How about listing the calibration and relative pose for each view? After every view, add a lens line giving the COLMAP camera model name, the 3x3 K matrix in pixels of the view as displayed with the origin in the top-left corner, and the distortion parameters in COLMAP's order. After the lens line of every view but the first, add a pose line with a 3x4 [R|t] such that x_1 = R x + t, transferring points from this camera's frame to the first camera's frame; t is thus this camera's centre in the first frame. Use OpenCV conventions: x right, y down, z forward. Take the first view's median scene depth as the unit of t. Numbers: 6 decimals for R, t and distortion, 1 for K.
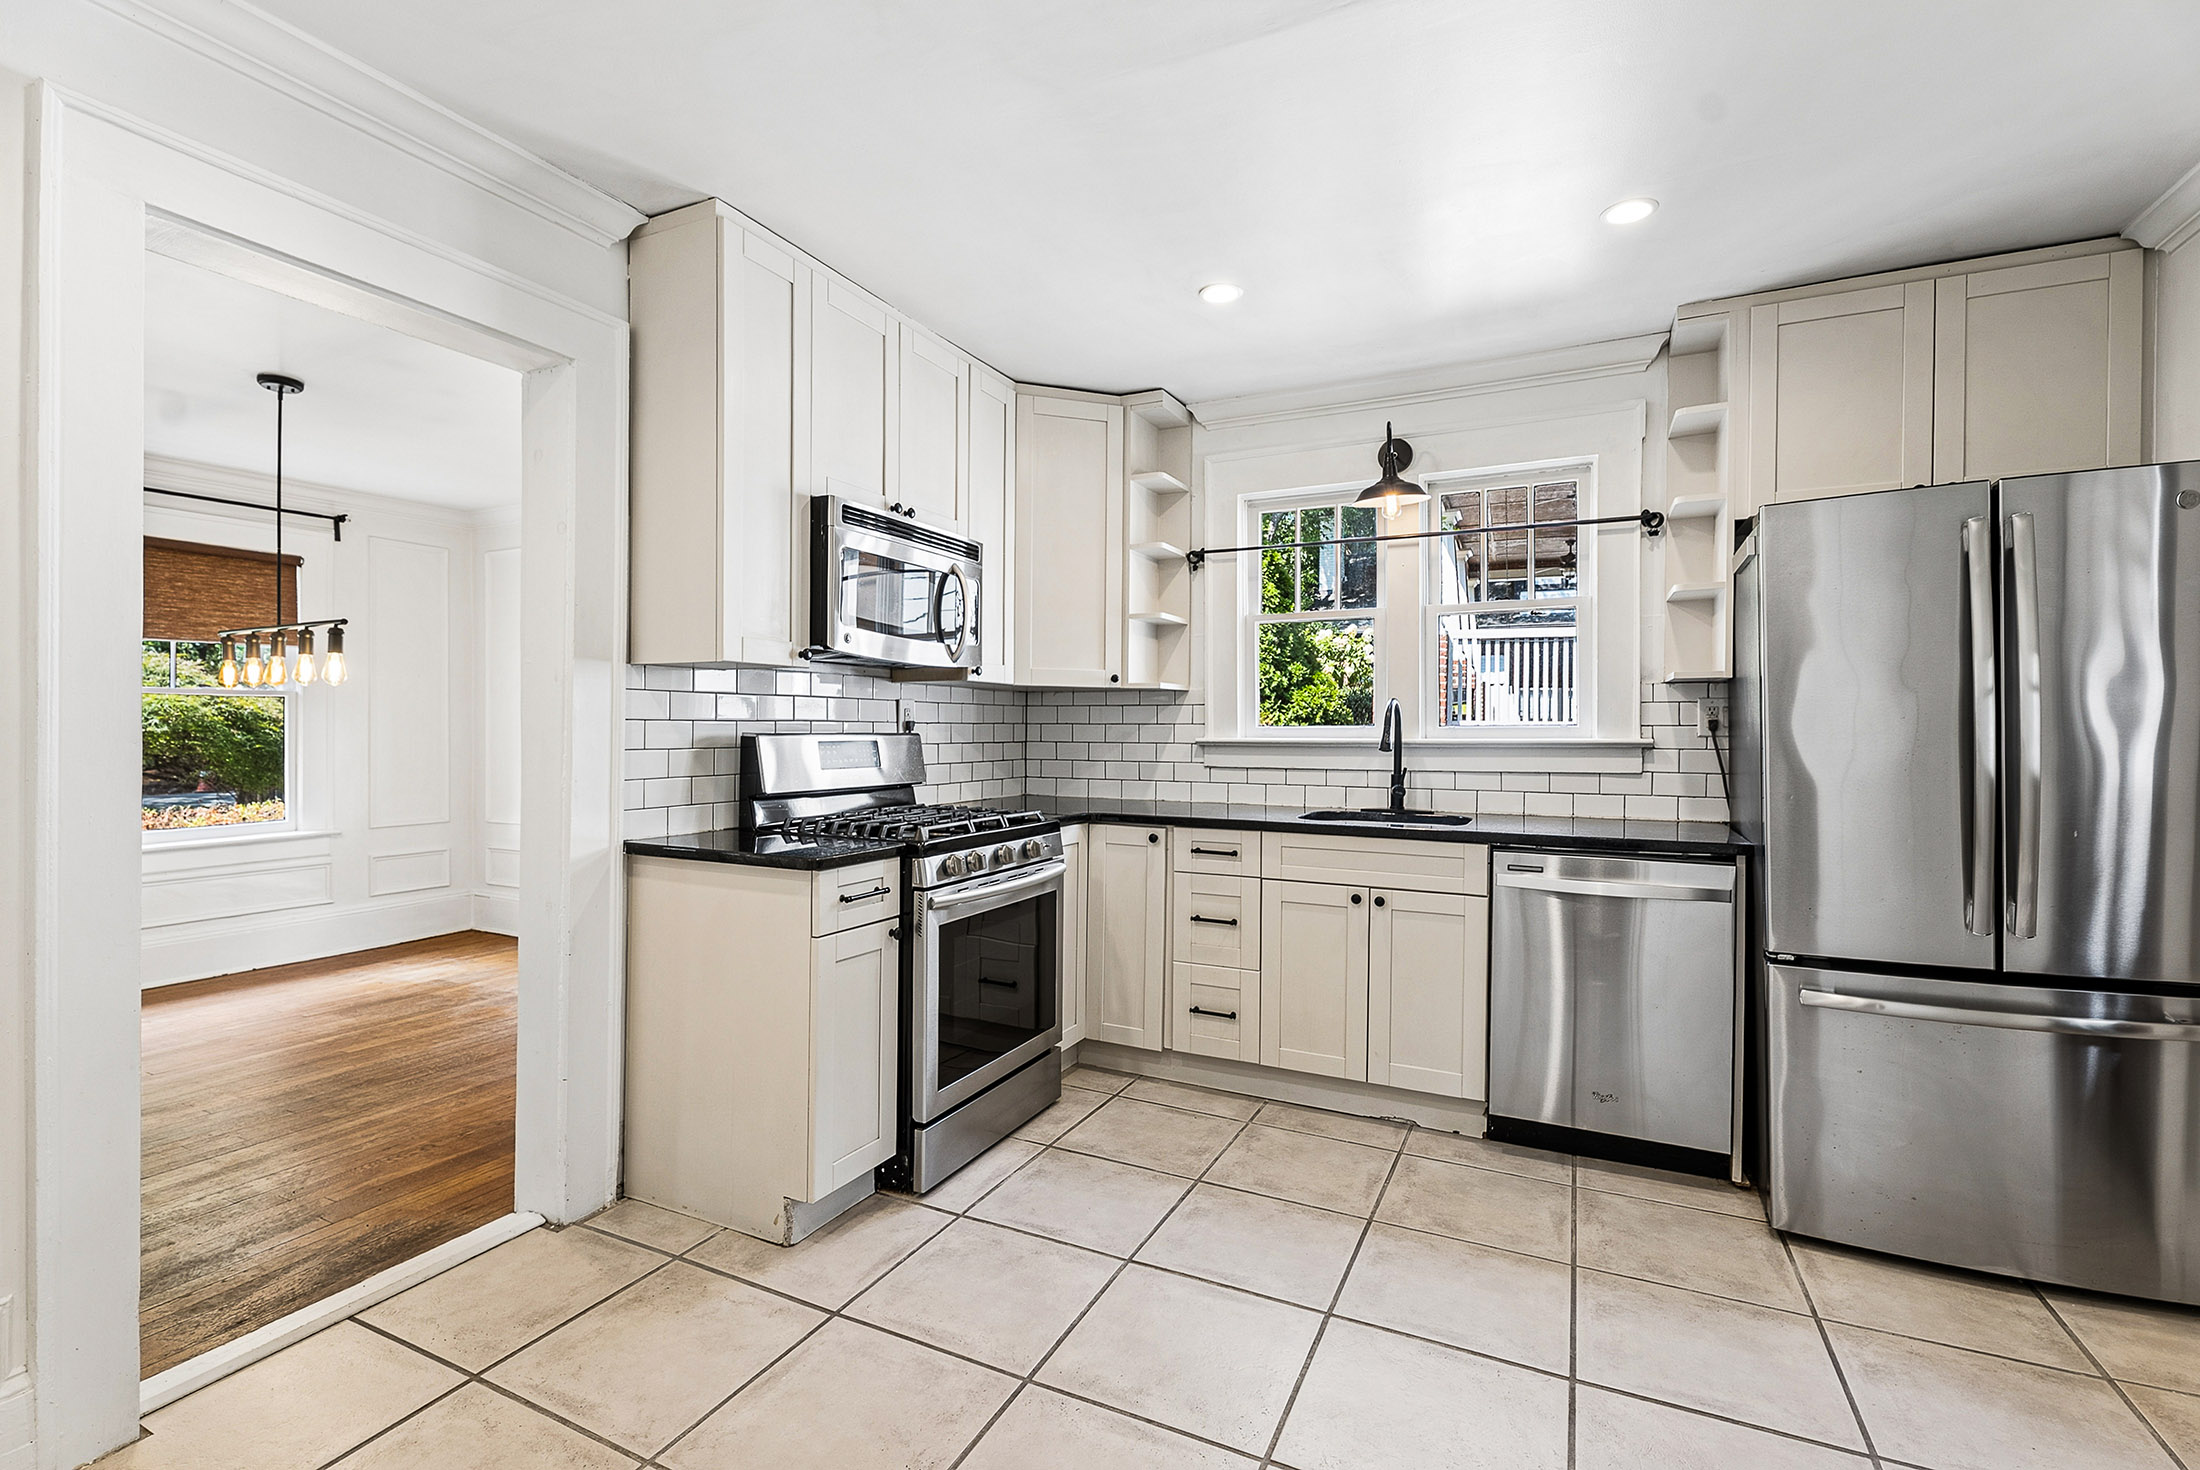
lens RADIAL K [[993.9, 0, 1100.0], [0, 993.9, 735.0], [0, 0, 1]] dist [-0.000603, 0.000278]
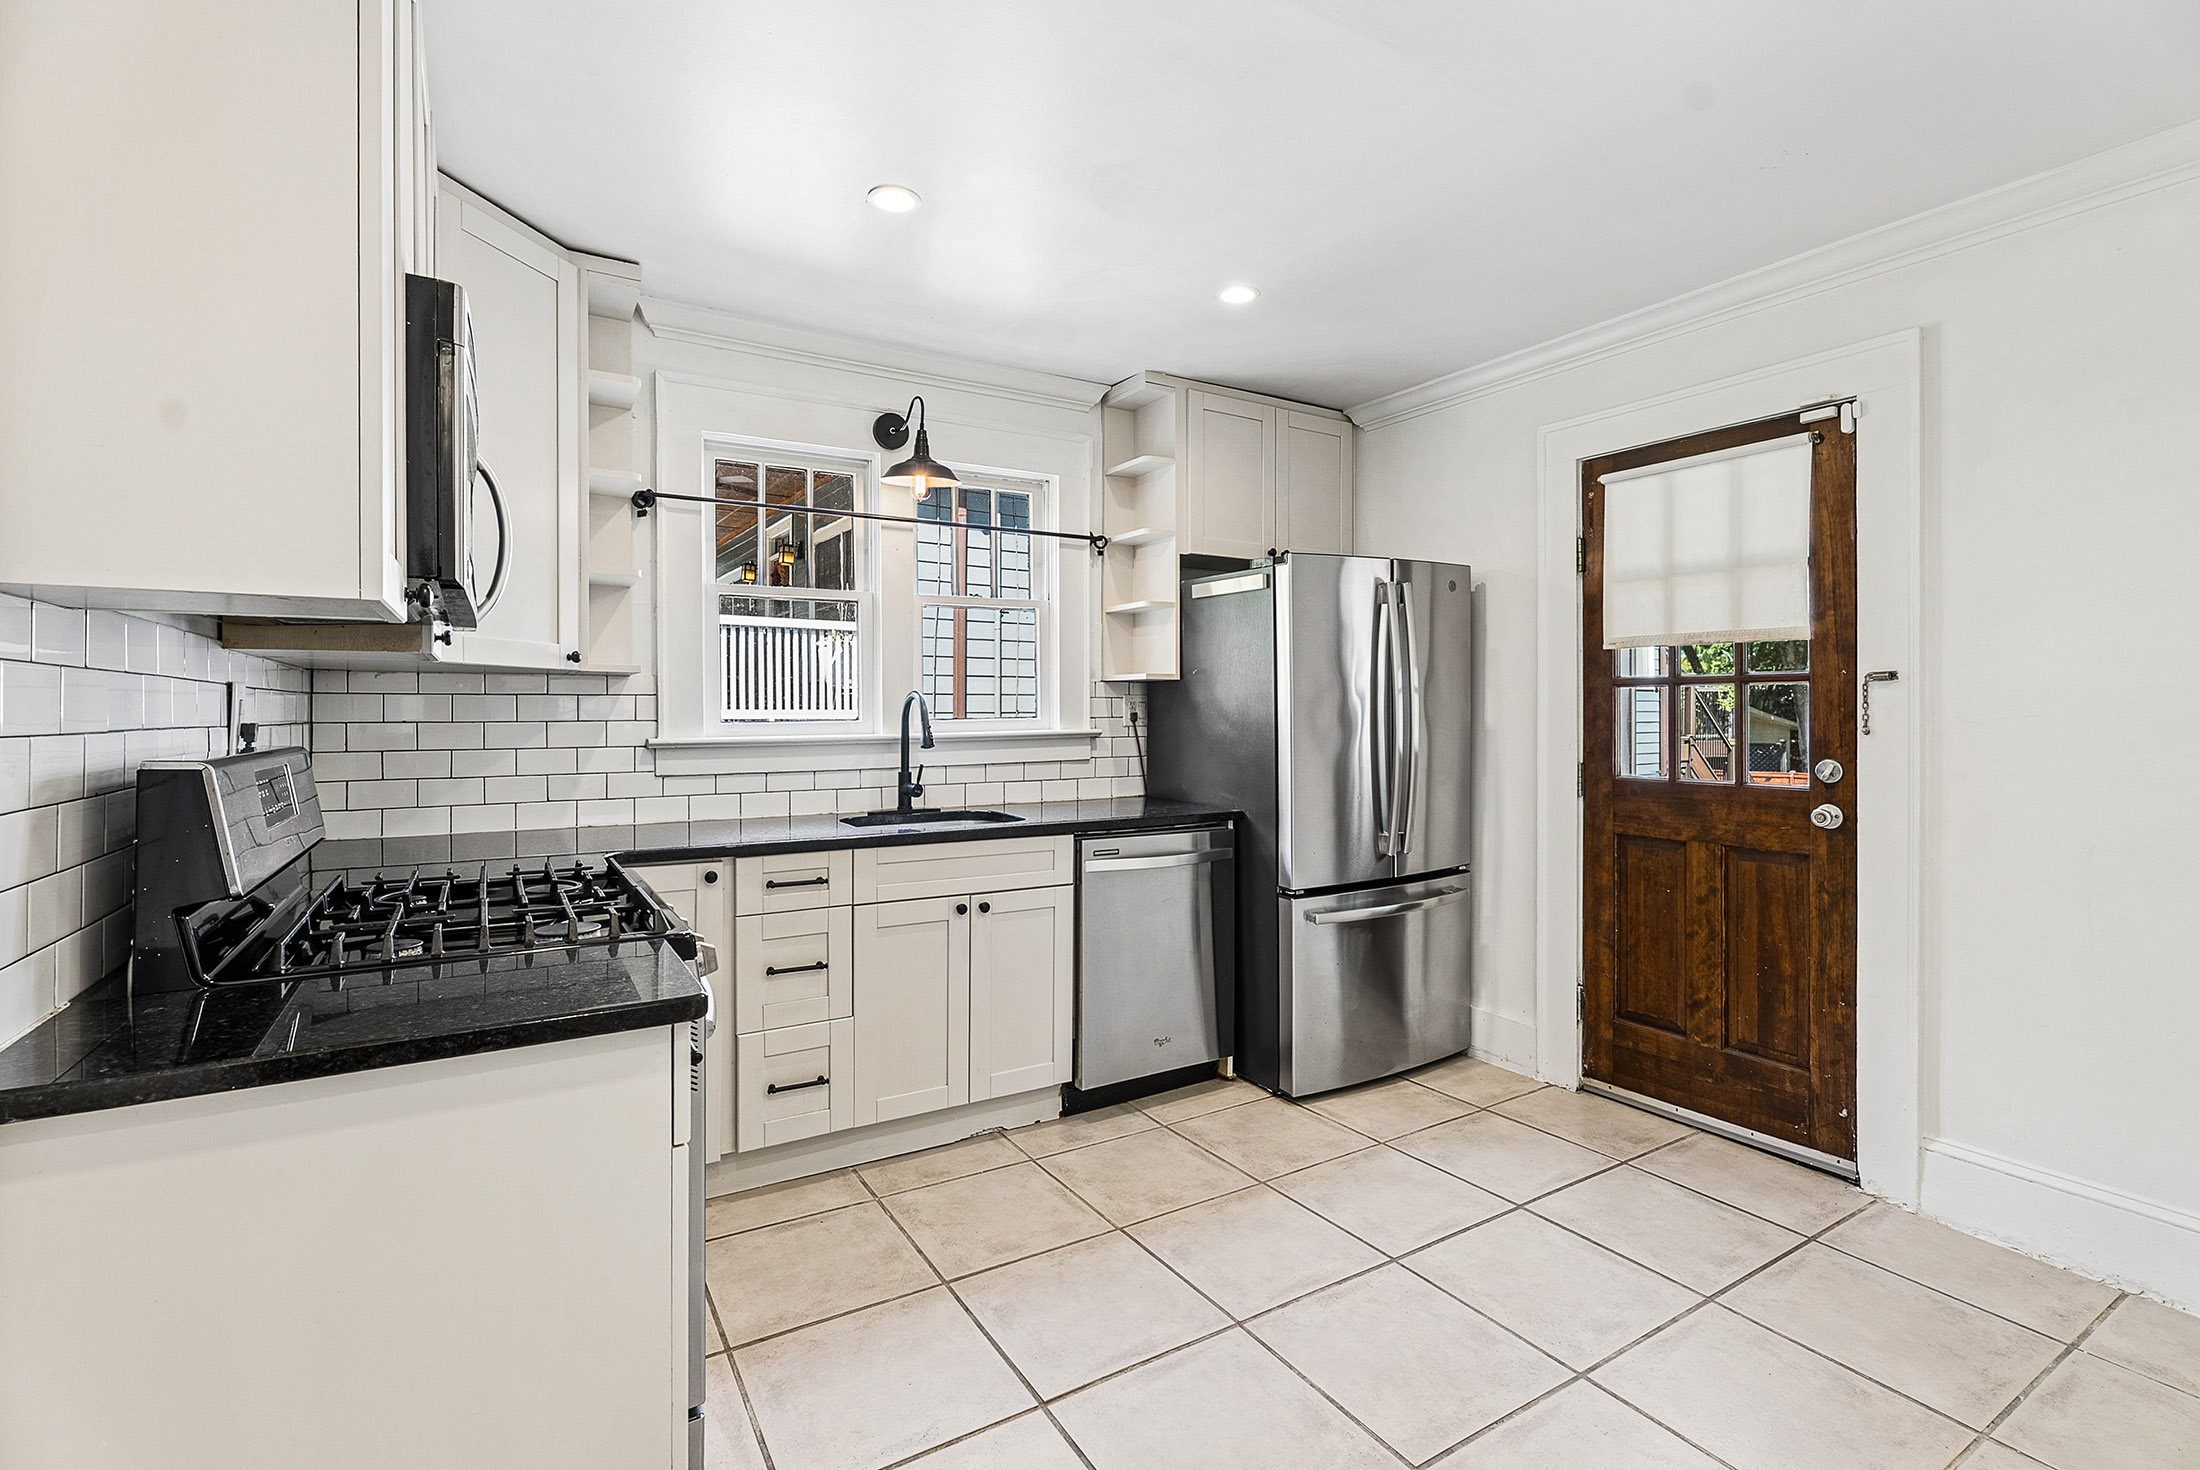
lens RADIAL K [[994.6, 0, 1099.5], [0, 994.6, 713.5], [0, 0, 1]] dist [-0.002124, 0.000358]
pose [[0.538039, -0.007356, 0.842888, -0.431623], [0.011753, 0.999930, 0.001224, -0.016175], [-0.842838, 0.009248, 0.538088, 0.372758]]
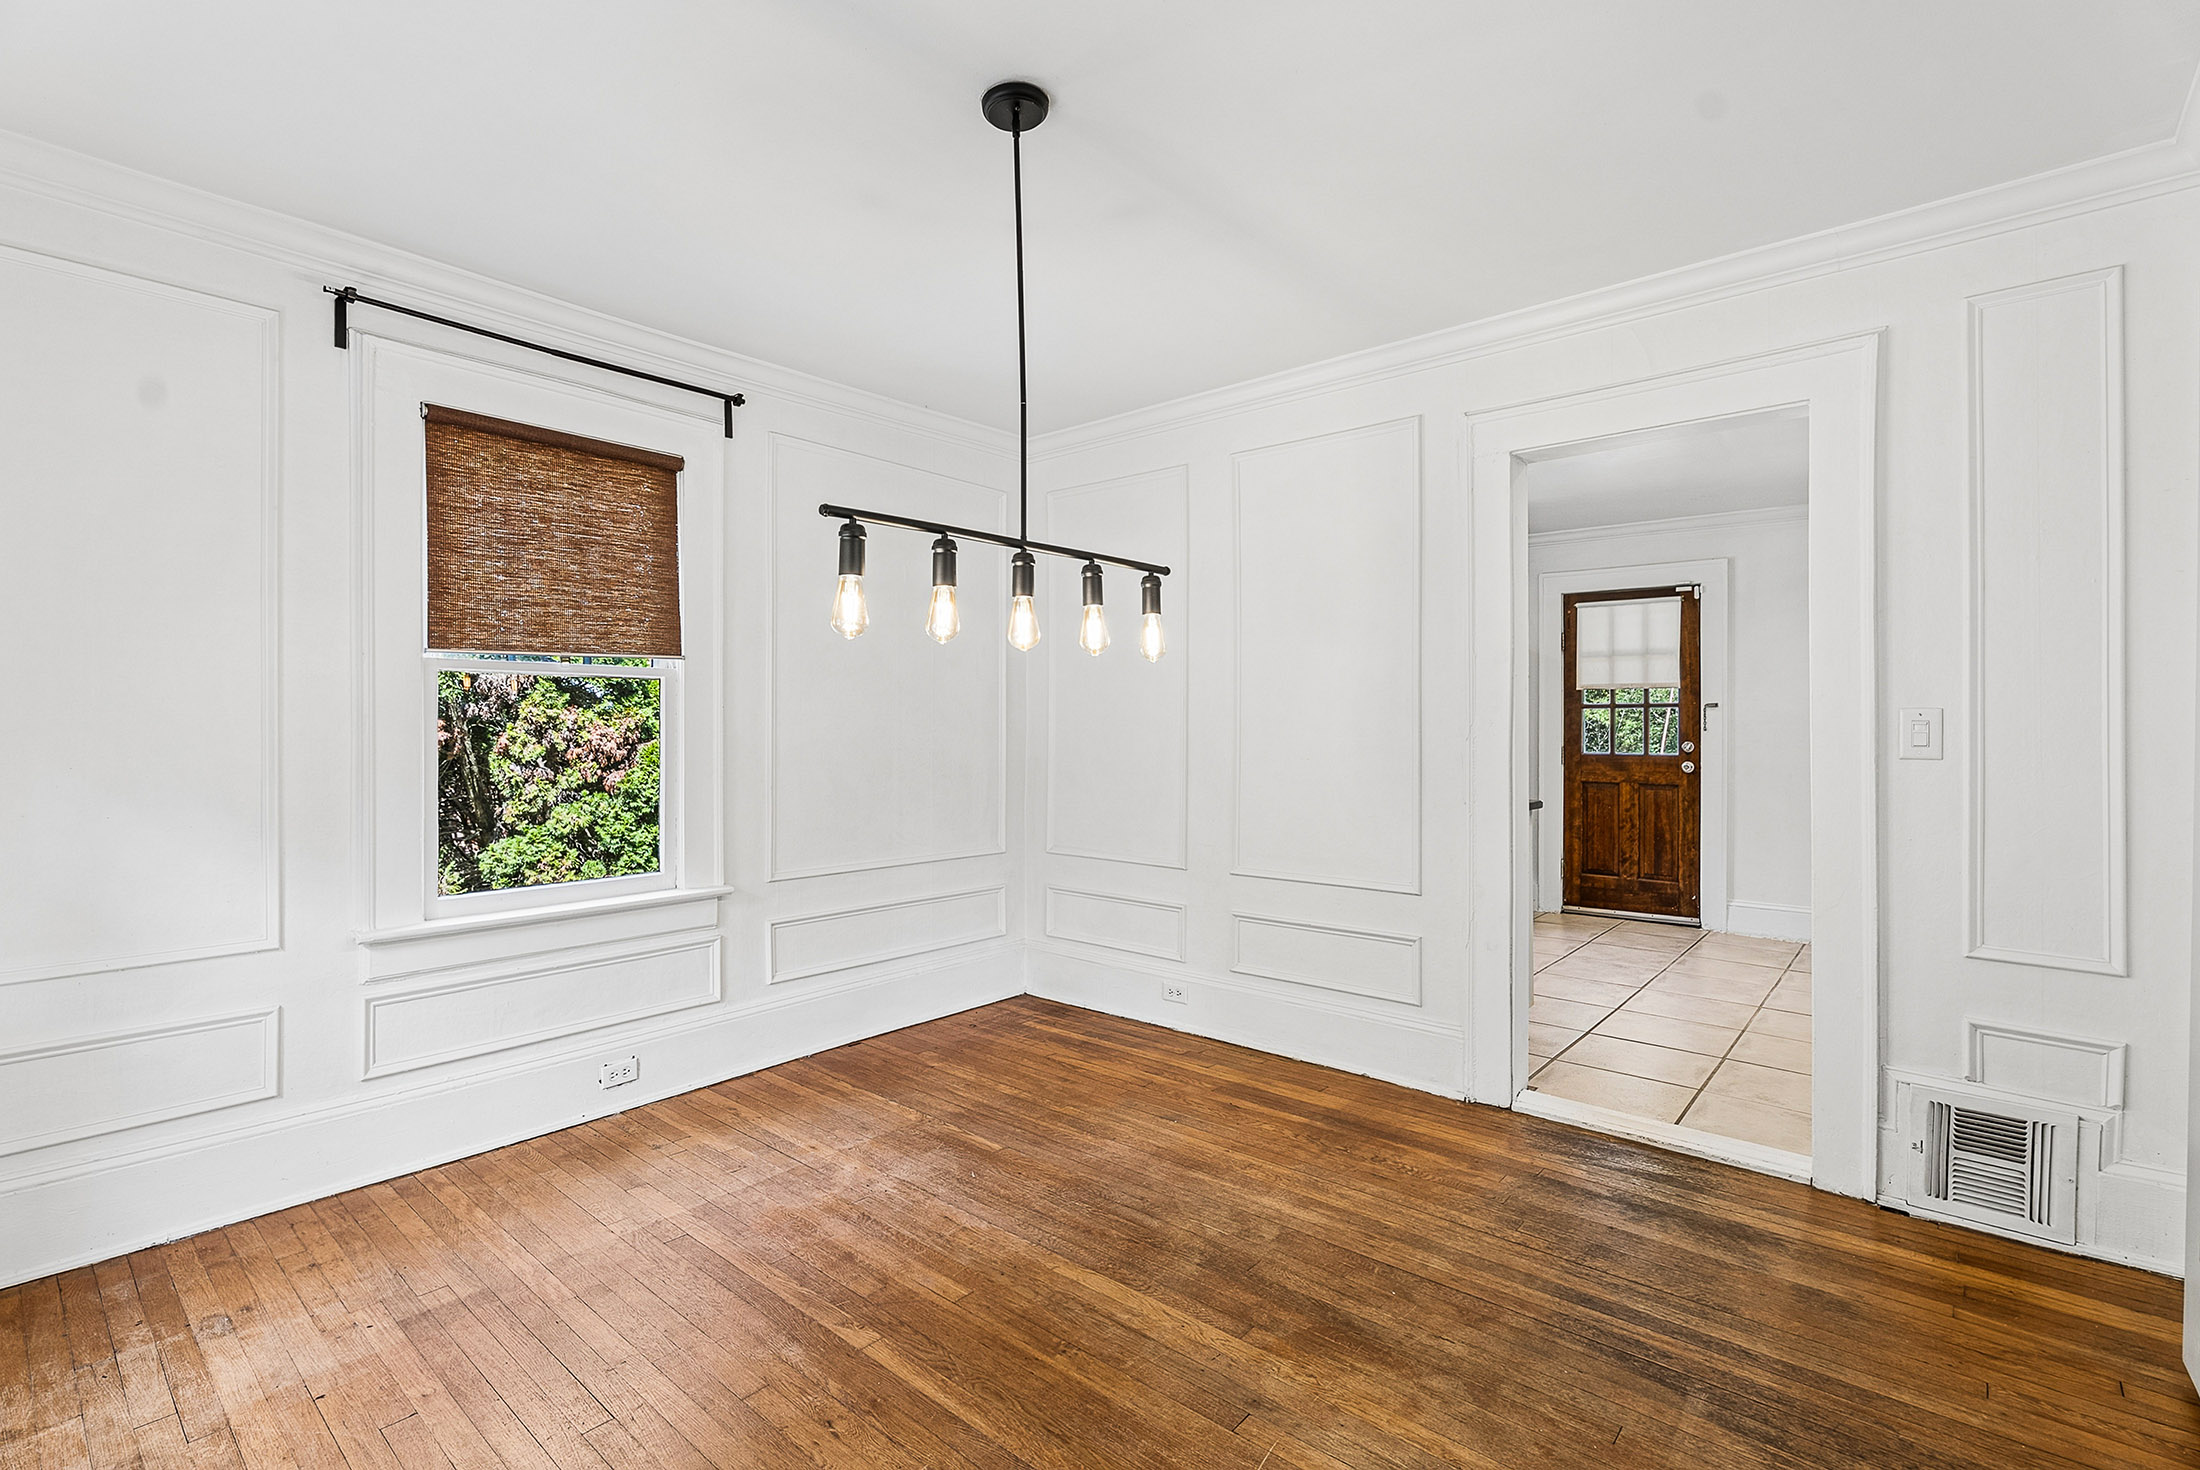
lens RADIAL K [[986.6, 0, 1090.6], [0, 986.6, 727.2], [0, 0, 1]] dist [-0.003494, -0.000507]
pose [[0.261267, -0.002297, 0.965264, -1.495992], [0.007498, 0.999972, 0.000350, -0.006331], [-0.965238, 0.007146, 0.261277, 0.910301]]
